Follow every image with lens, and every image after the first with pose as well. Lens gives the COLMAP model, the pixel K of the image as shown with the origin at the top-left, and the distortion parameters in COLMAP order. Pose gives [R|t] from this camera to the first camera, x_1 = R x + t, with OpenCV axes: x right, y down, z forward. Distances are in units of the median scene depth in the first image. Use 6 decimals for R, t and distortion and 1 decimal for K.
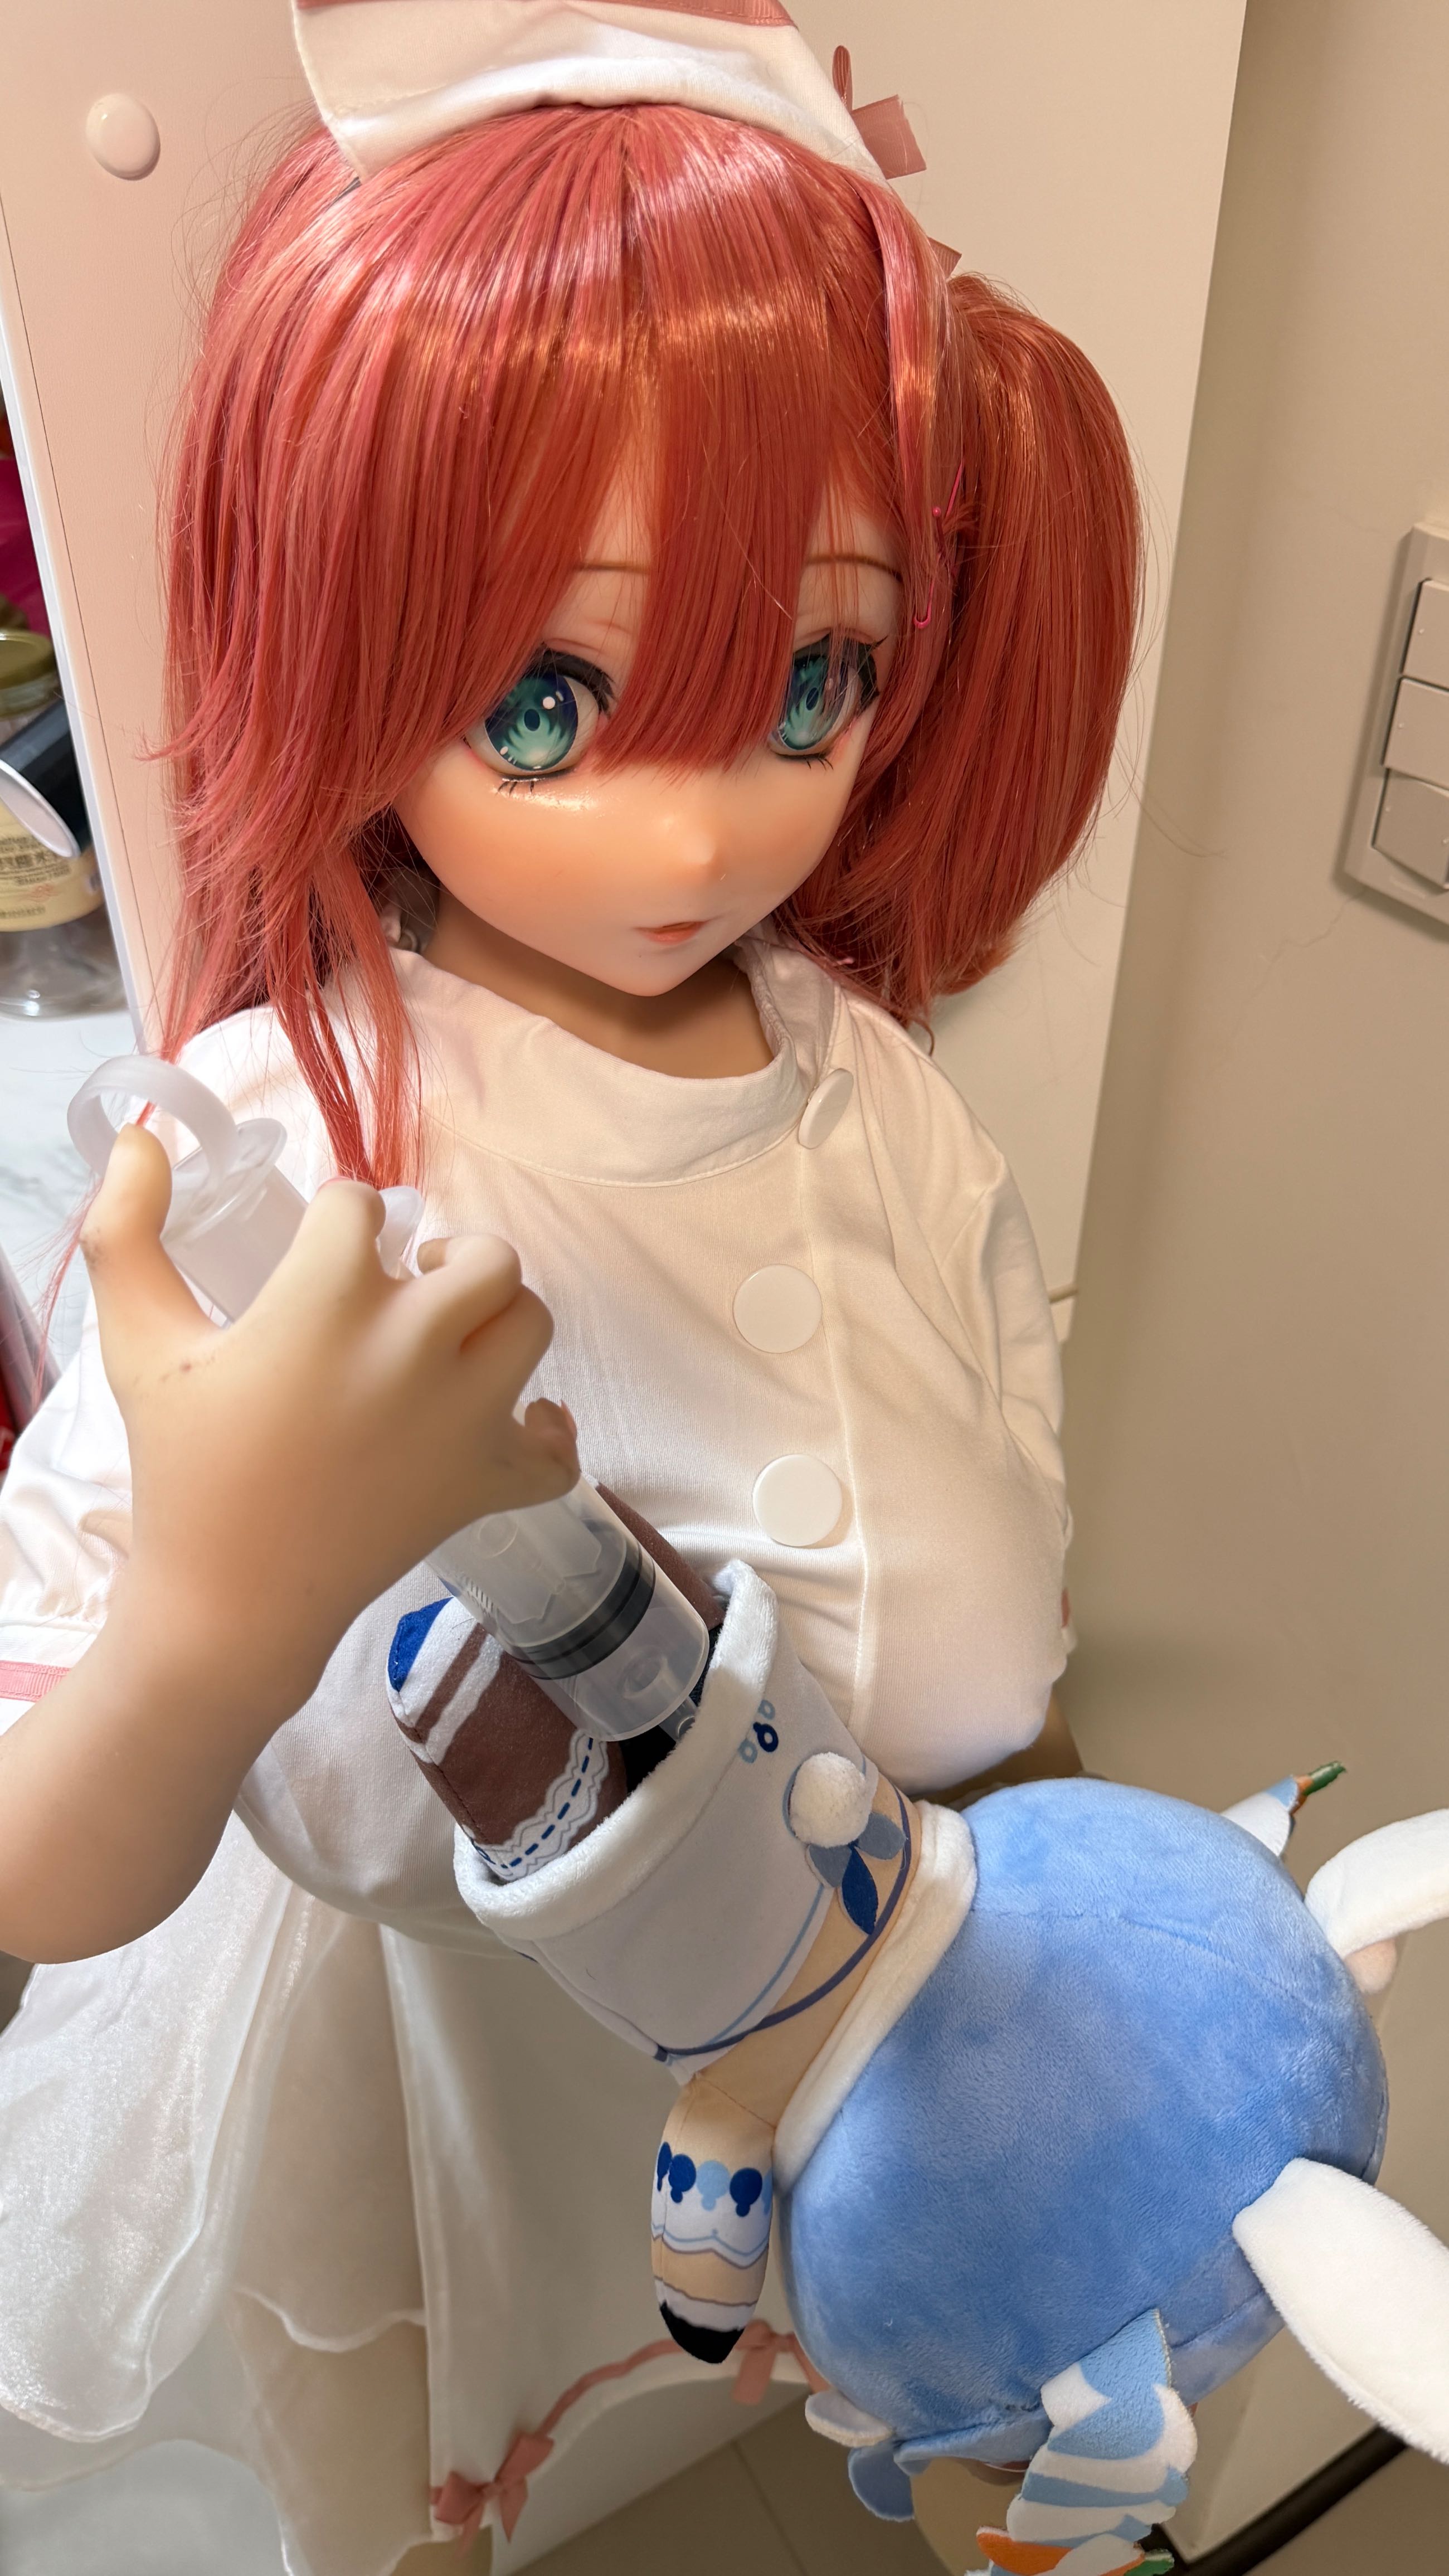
lens RADIAL K [[1714.6, 0, 724.5], [0, 1714.6, 1288.0], [0, 0, 1]] dist [0.038738, -0.050543]
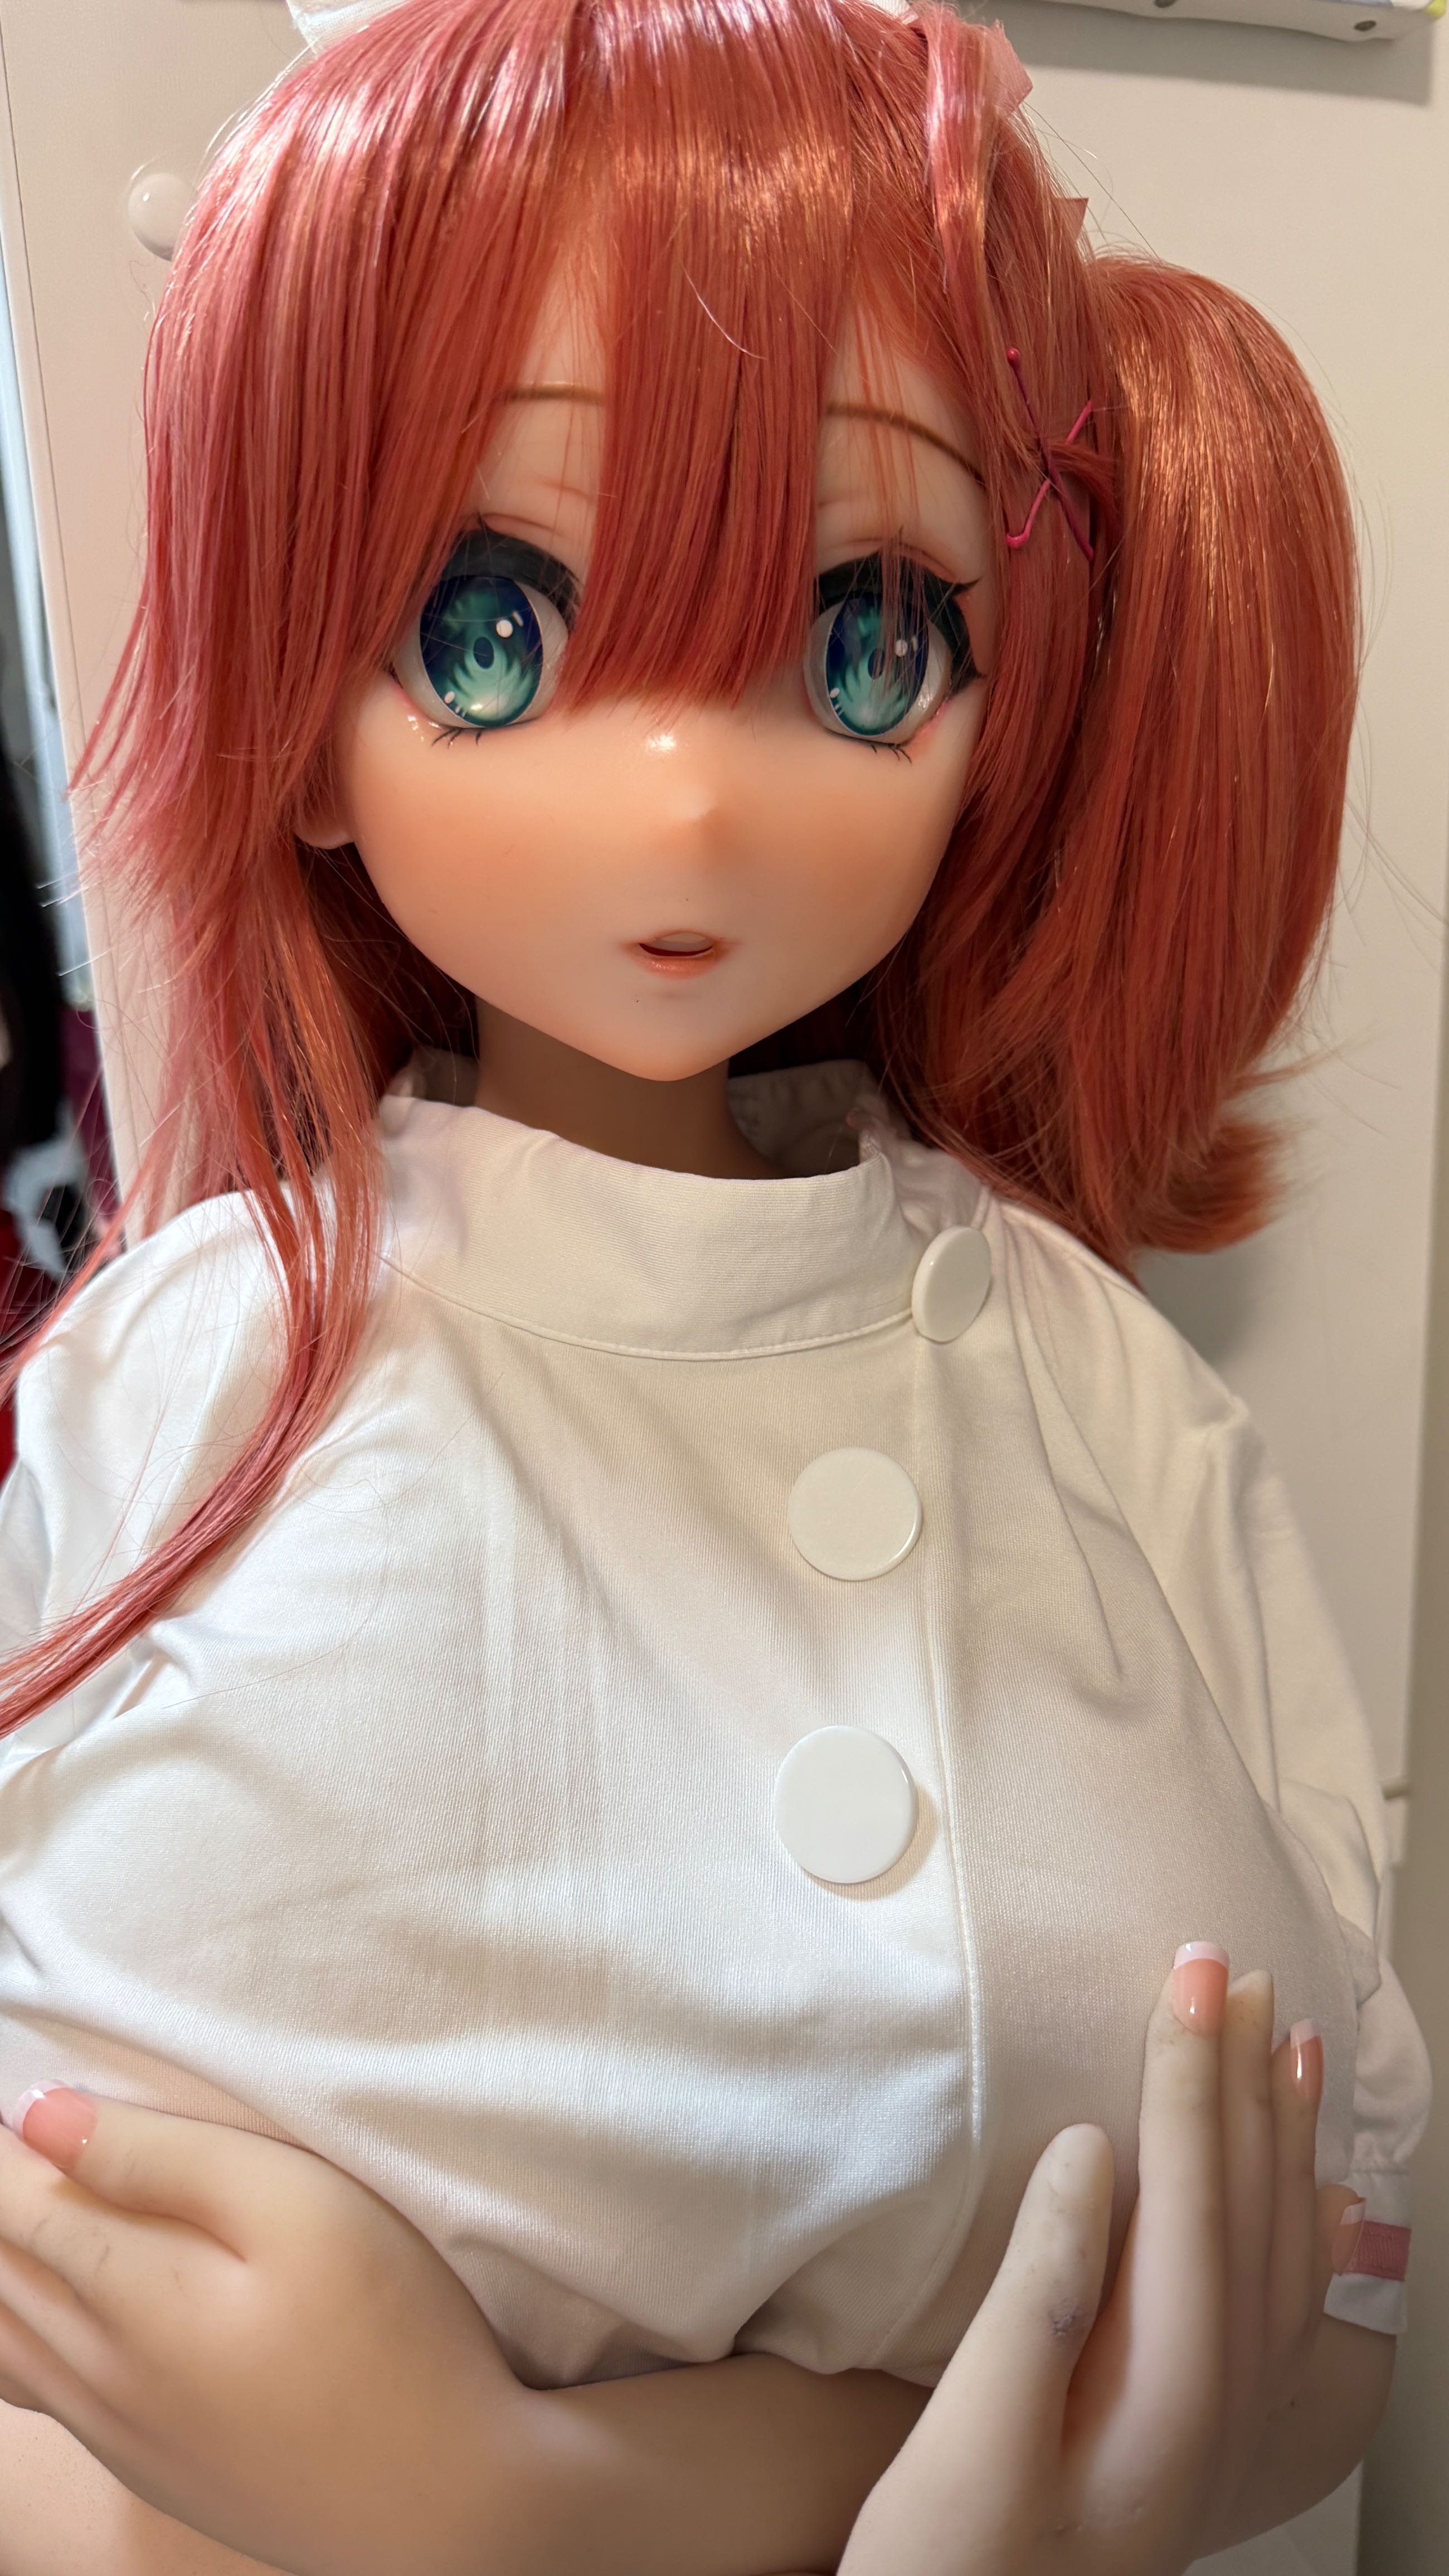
lens RADIAL K [[1749.2, 0, 729.6], [0, 1749.2, 1231.8], [0, 0, 1]] dist [0.021538, -0.002027]
pose [[0.979169, 0.009144, -0.202840, 0.158321], [-0.082837, 0.930058, -0.357952, 0.180695], [0.185380, 0.367298, 0.911442, 0.419864]]
